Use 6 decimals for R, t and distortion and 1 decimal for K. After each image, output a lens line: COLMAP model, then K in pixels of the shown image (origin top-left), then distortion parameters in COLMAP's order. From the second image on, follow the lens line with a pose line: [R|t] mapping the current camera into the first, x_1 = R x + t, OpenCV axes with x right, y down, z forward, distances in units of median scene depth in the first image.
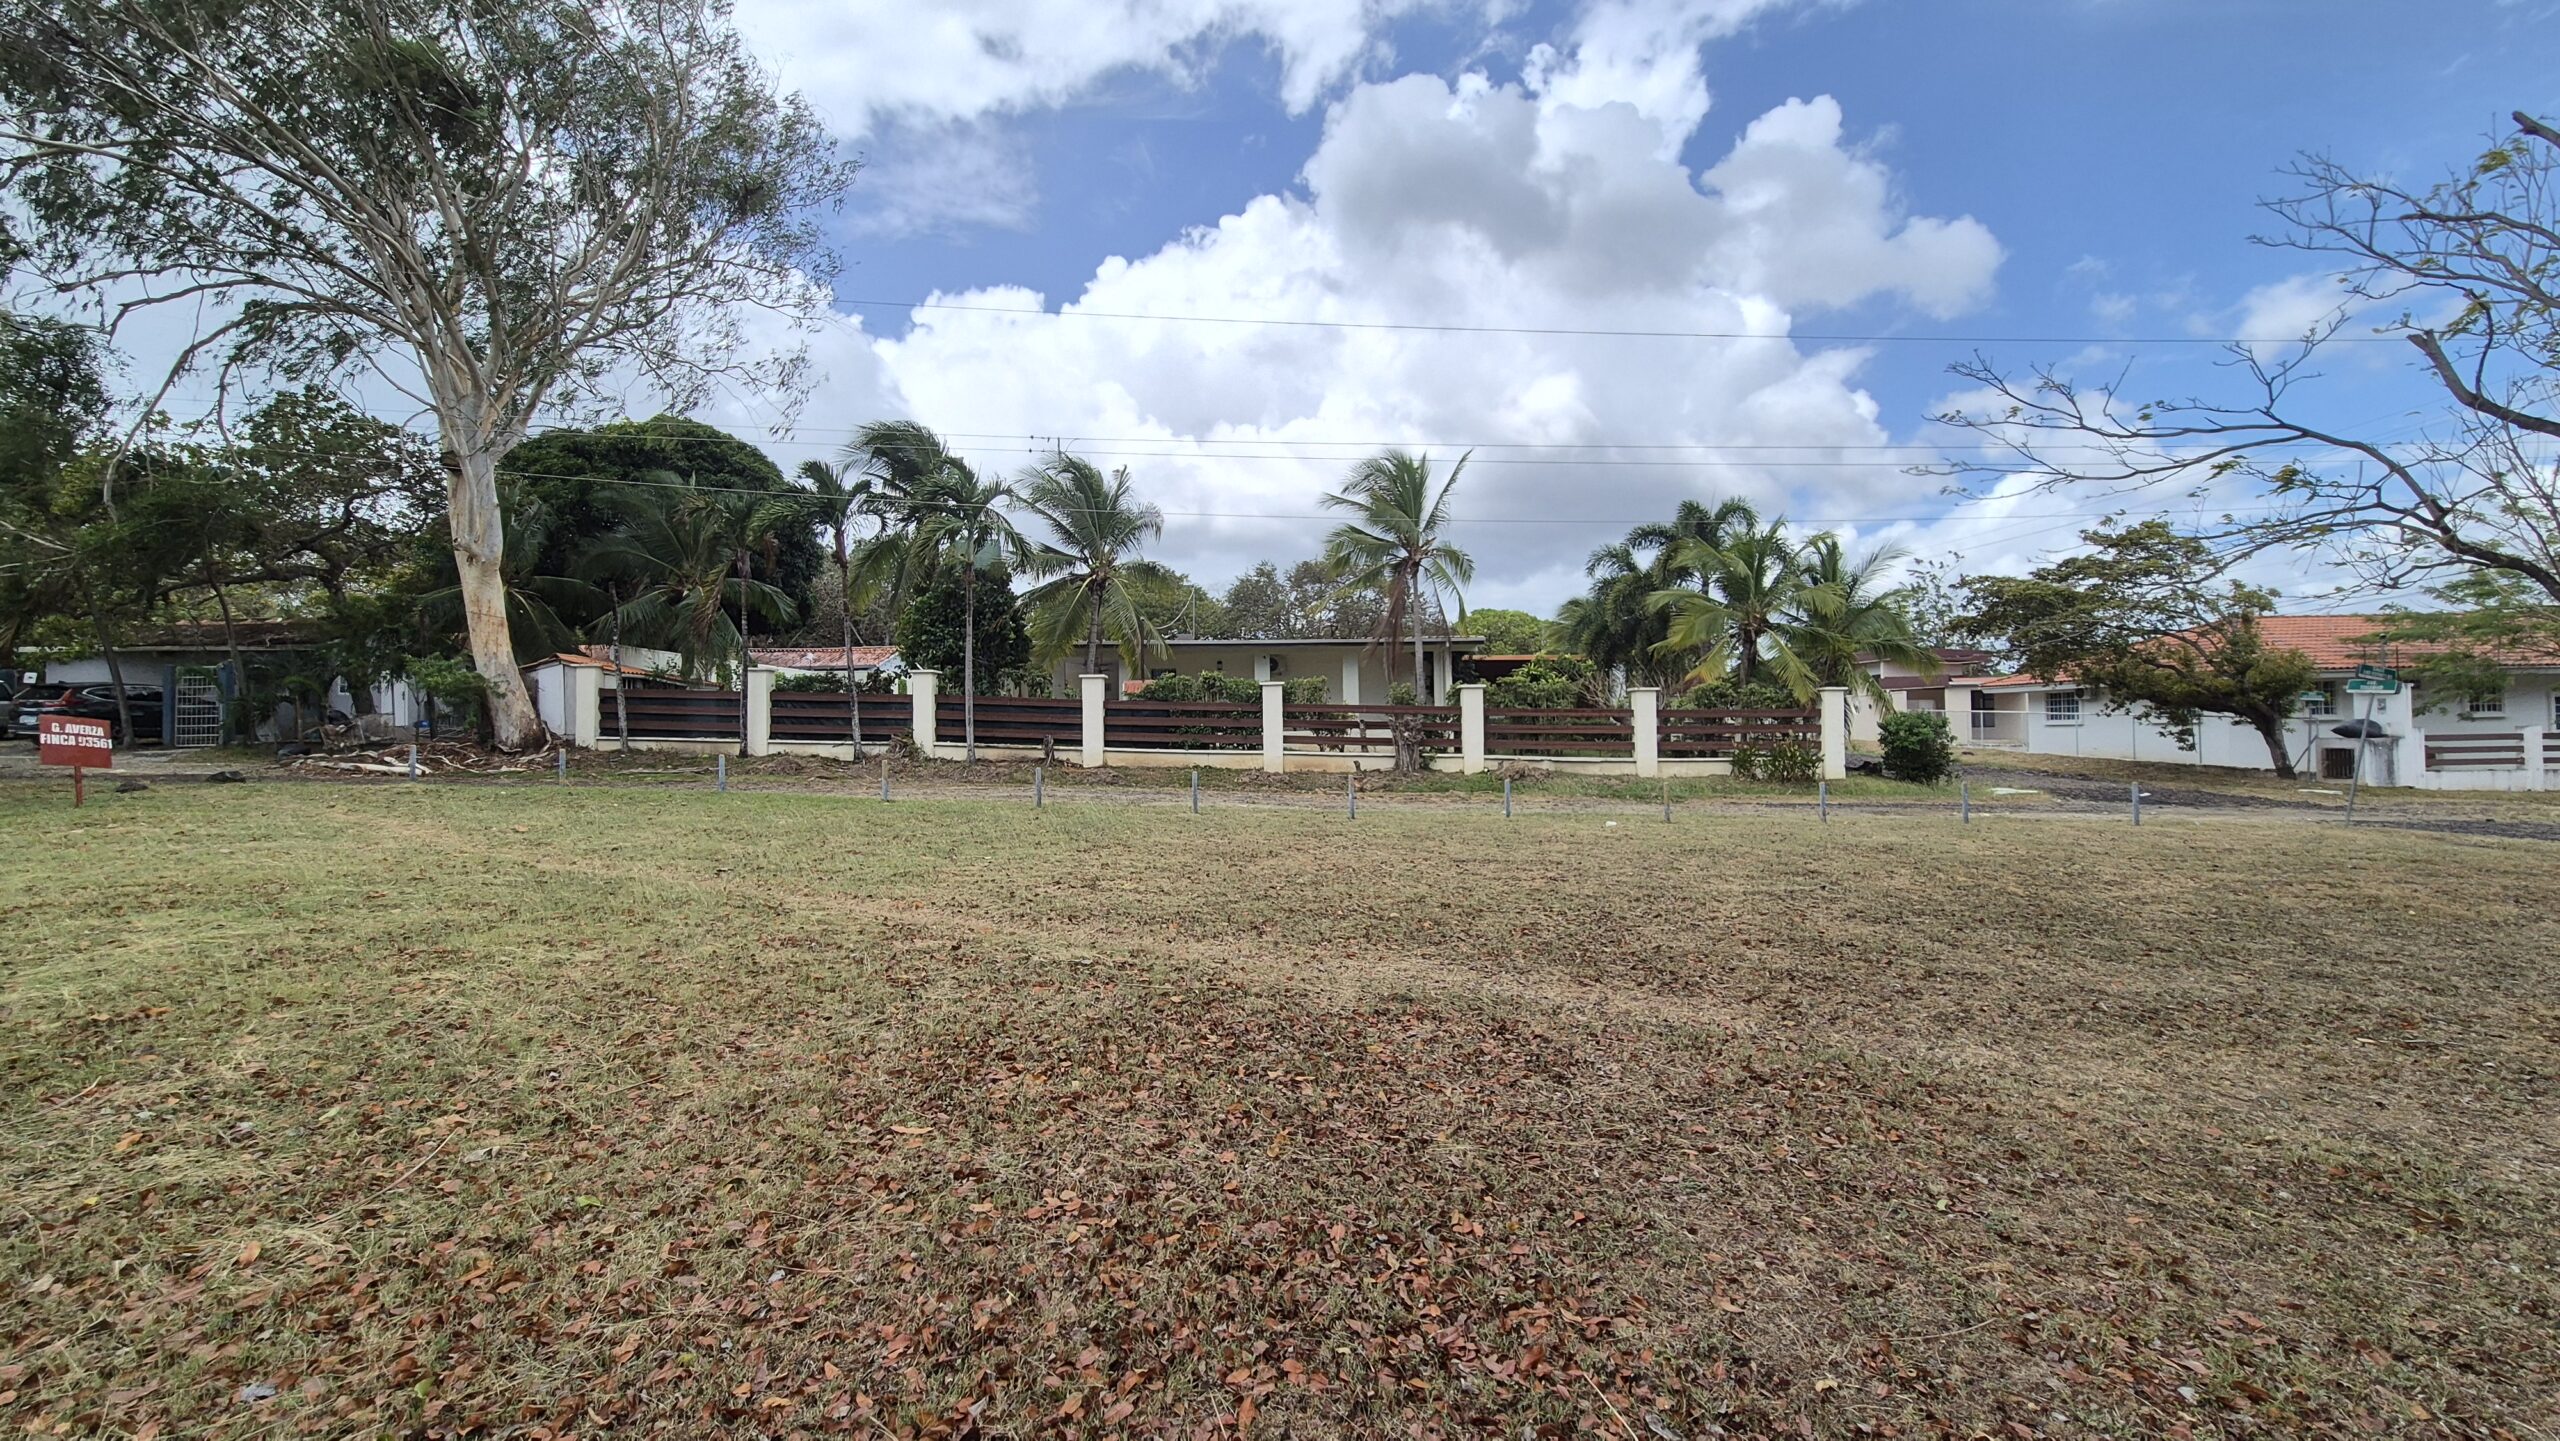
lens RADIAL K [[1049.7, 0, 1291.8], [0, 1049.7, 720.6], [0, 0, 1]] dist [-0.001310, 0.001167]
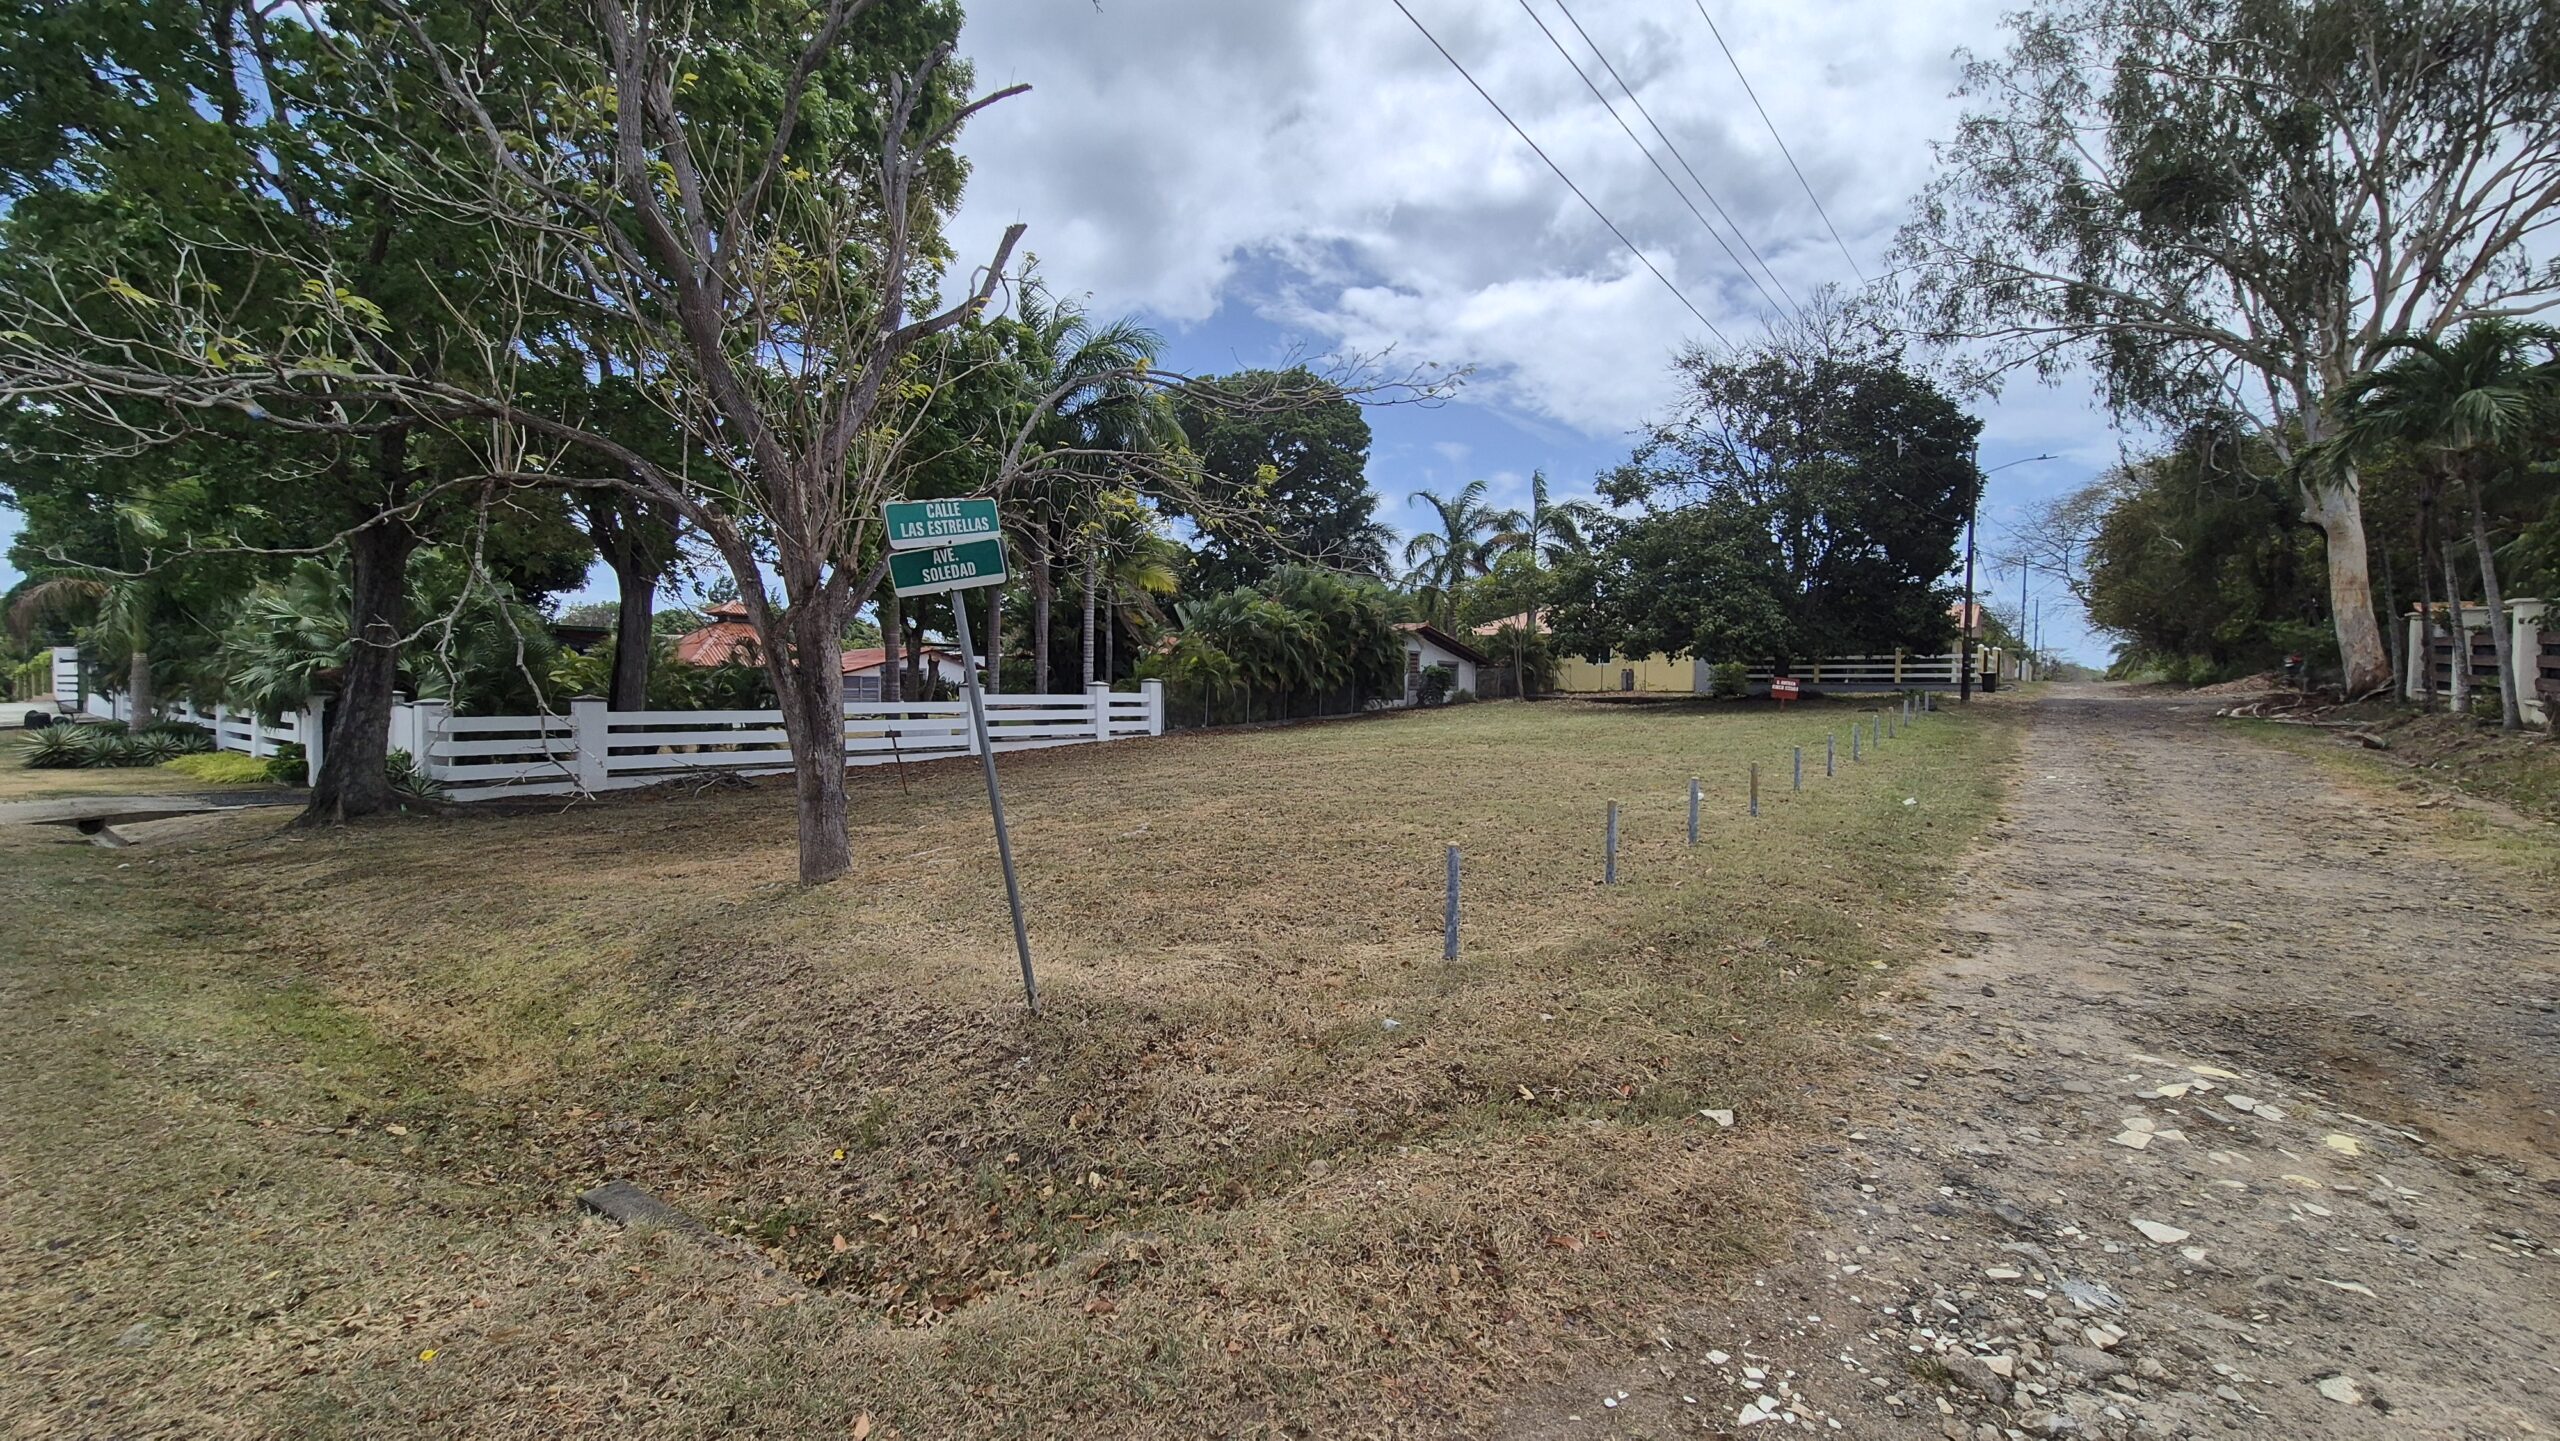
lens RADIAL K [[1049.7, 0, 1288.3], [0, 1049.7, 716.1], [0, 0, 1]] dist [-0.001310, 0.001167]
pose [[-0.600259, 0.029337, -0.799267, 0.743830], [0.011330, 0.999539, 0.028179, 0.003185], [0.799725, 0.007859, -0.600315, 0.758785]]
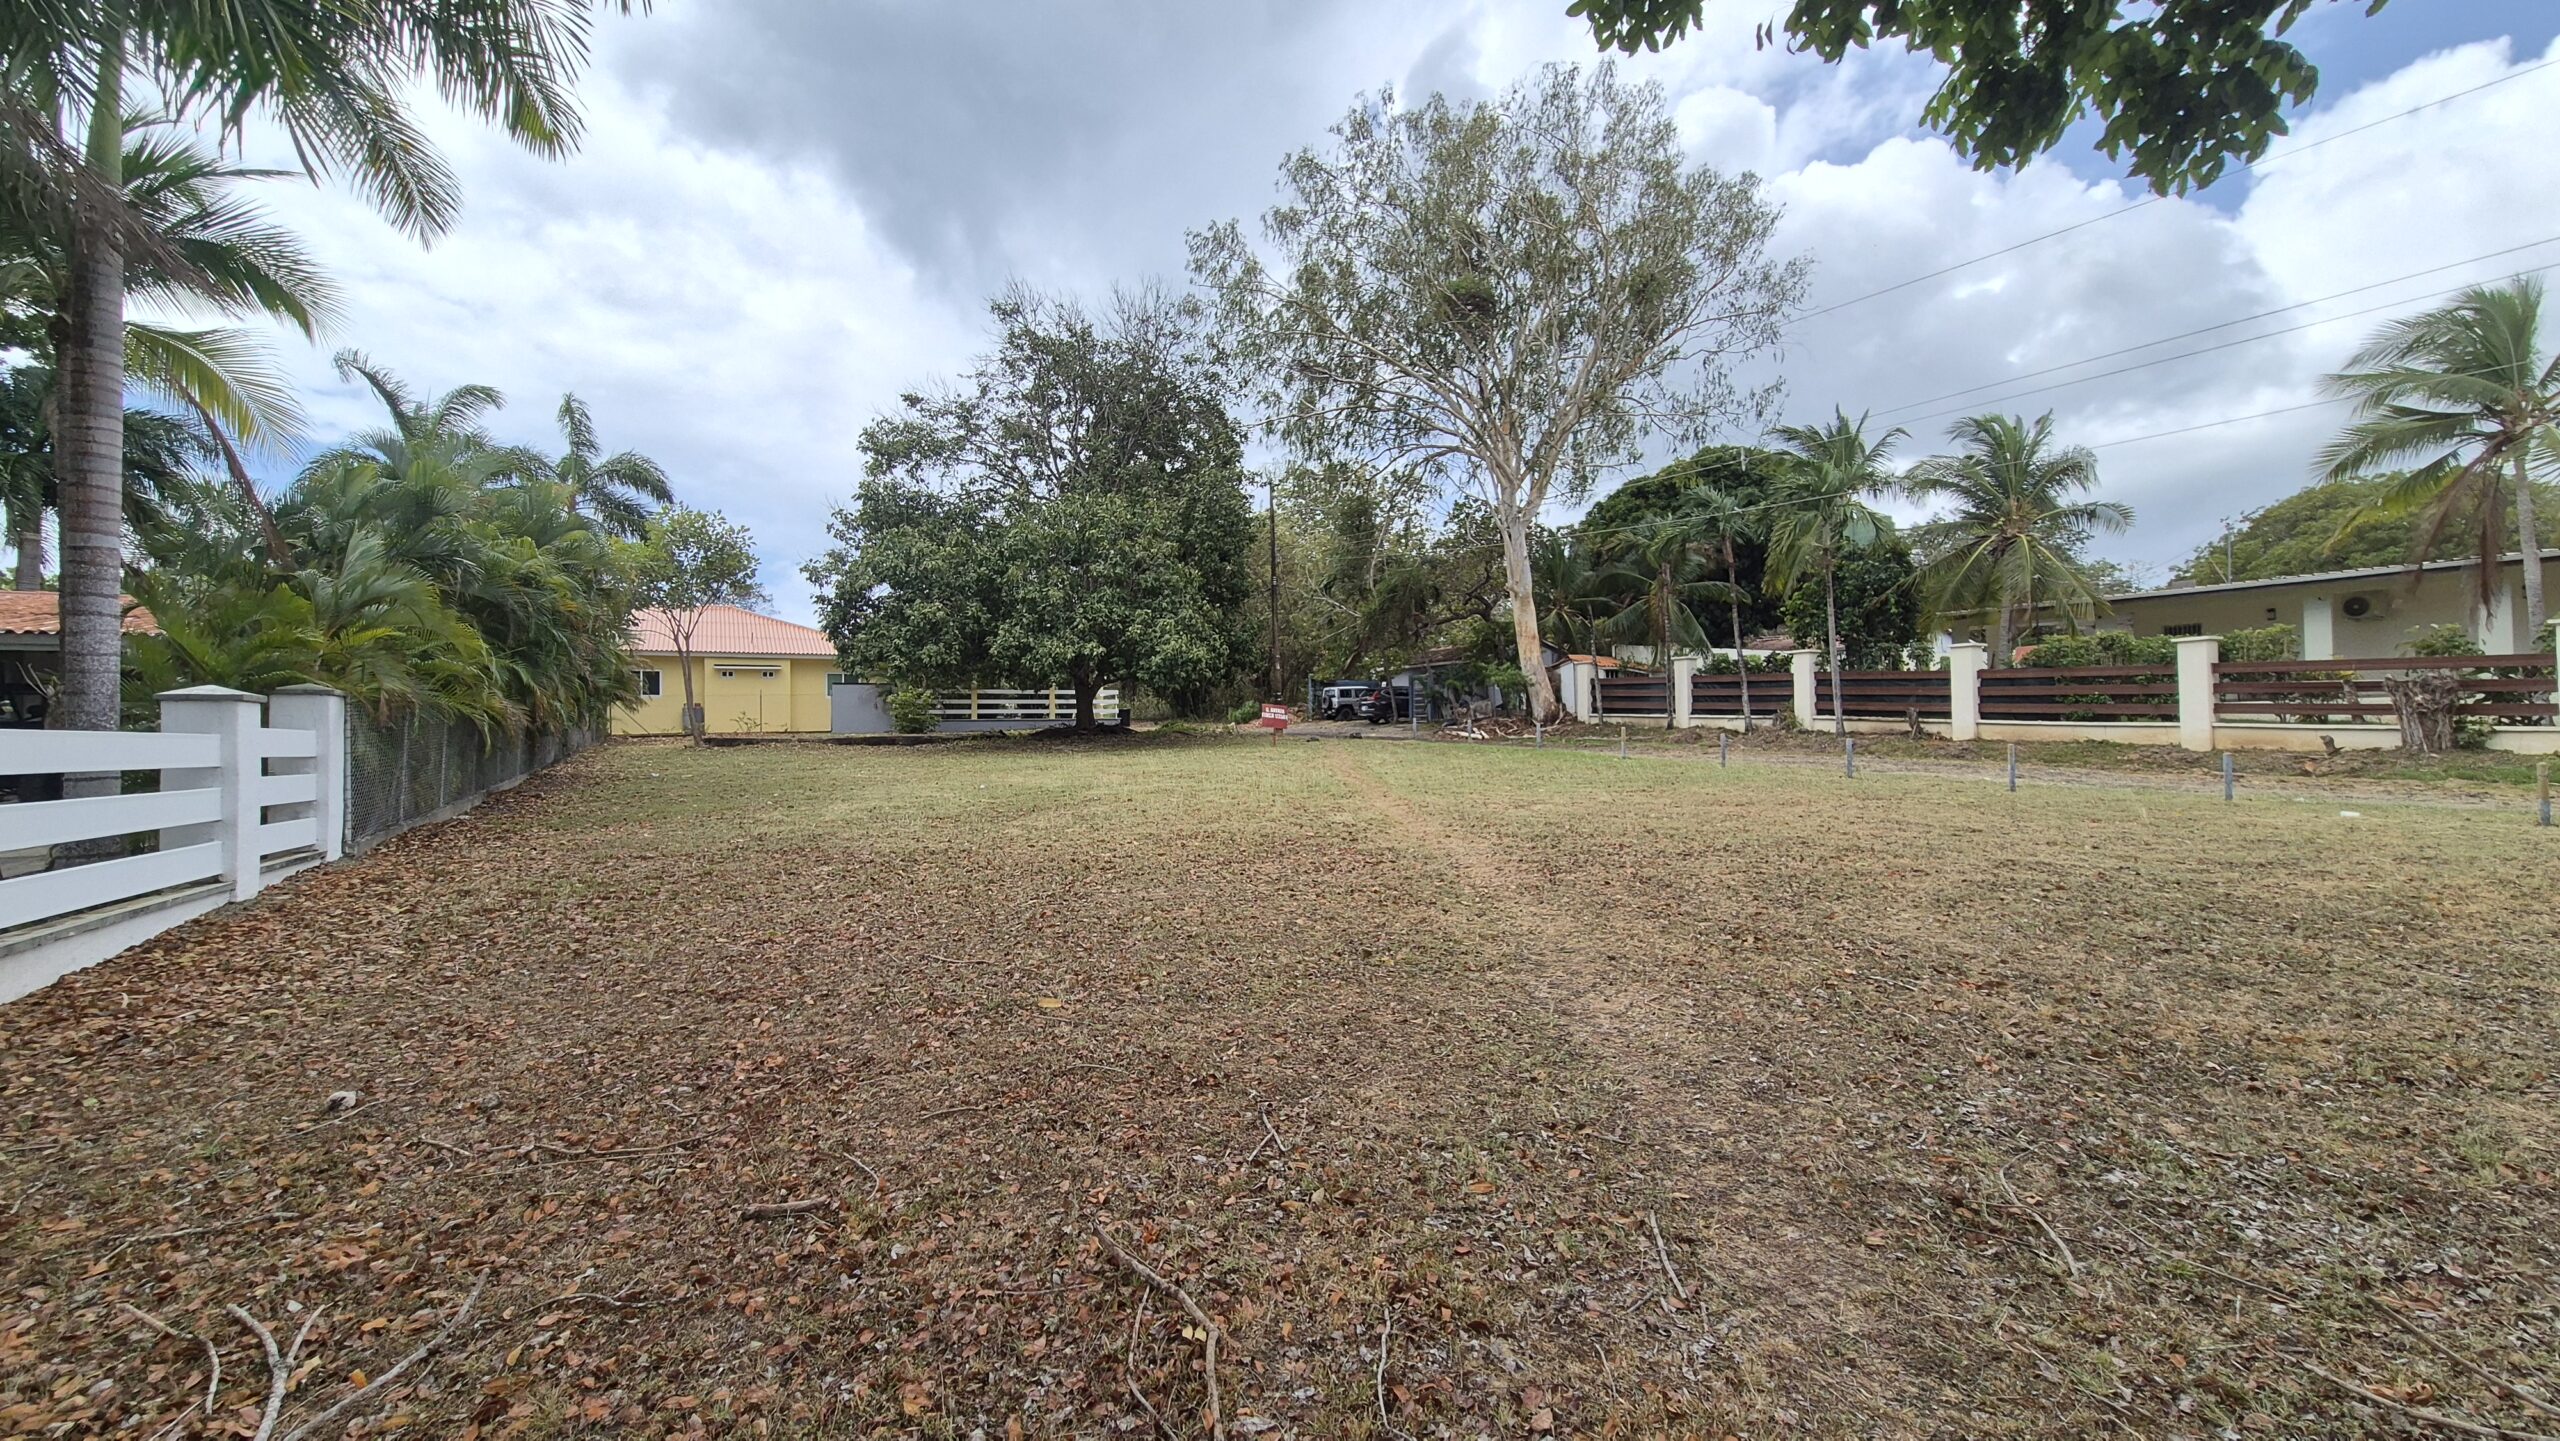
lens RADIAL K [[1049.7, 0, 1281.1], [0, 1049.7, 707.2], [0, 0, 1]] dist [-0.001310, 0.001167]
pose [[0.467260, -0.016162, -0.883972, 0.365242], [0.018289, 0.999796, -0.008613, 0.010902], [0.883931, -0.012143, 0.467460, 0.004244]]
